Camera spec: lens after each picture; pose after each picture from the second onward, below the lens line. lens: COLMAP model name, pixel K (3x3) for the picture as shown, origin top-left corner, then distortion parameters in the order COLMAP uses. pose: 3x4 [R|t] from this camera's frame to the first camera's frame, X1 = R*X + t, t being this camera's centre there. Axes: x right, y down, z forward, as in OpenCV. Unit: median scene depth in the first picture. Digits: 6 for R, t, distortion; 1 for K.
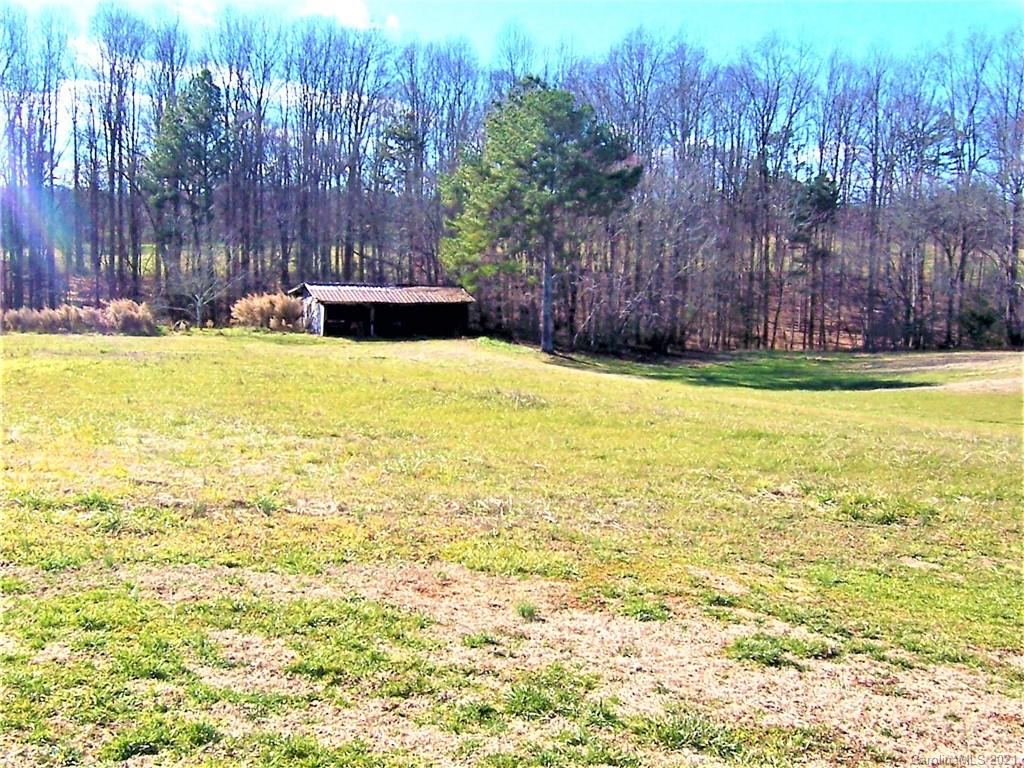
lens RADIAL K [[1138.1, 0, 487.9], [0, 1138.1, 385.8], [0, 0, 1]] dist [0.003410, -0.069185]
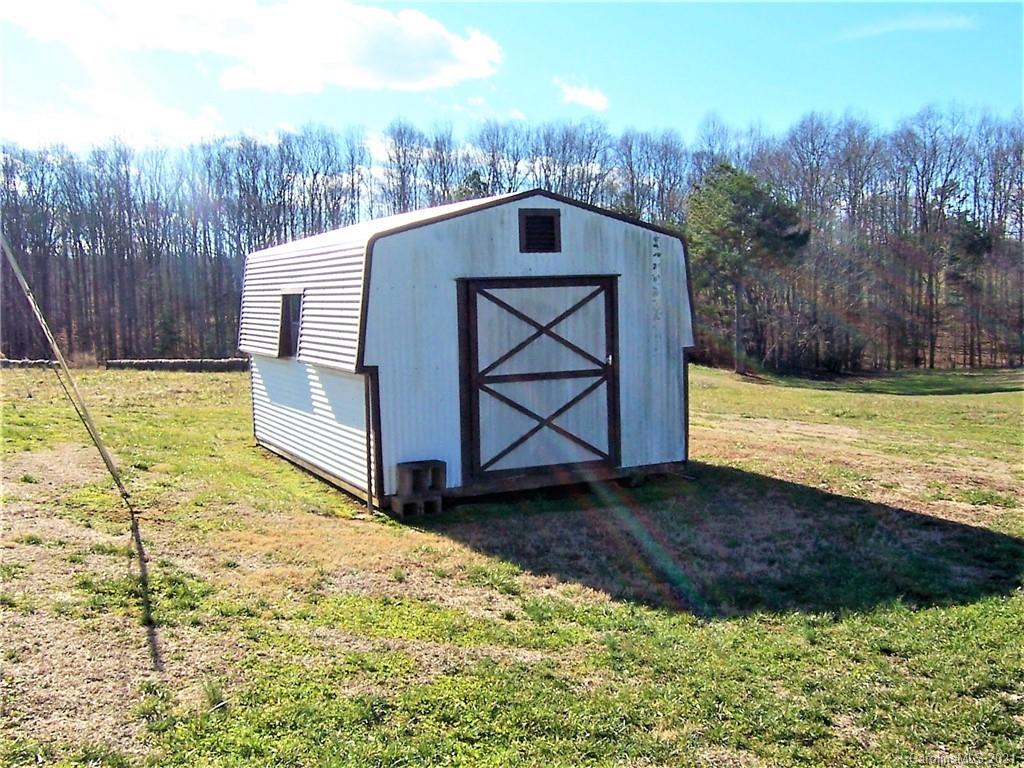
lens RADIAL K [[1138.1, 0, 487.9], [0, 1138.1, 385.8], [0, 0, 1]] dist [0.003410, -0.069185]
pose [[0.982527, -0.024457, -0.184508, 0.007953], [0.017817, 0.999136, -0.037561, 0.026896], [0.185268, 0.033617, 0.982113, -0.318433]]
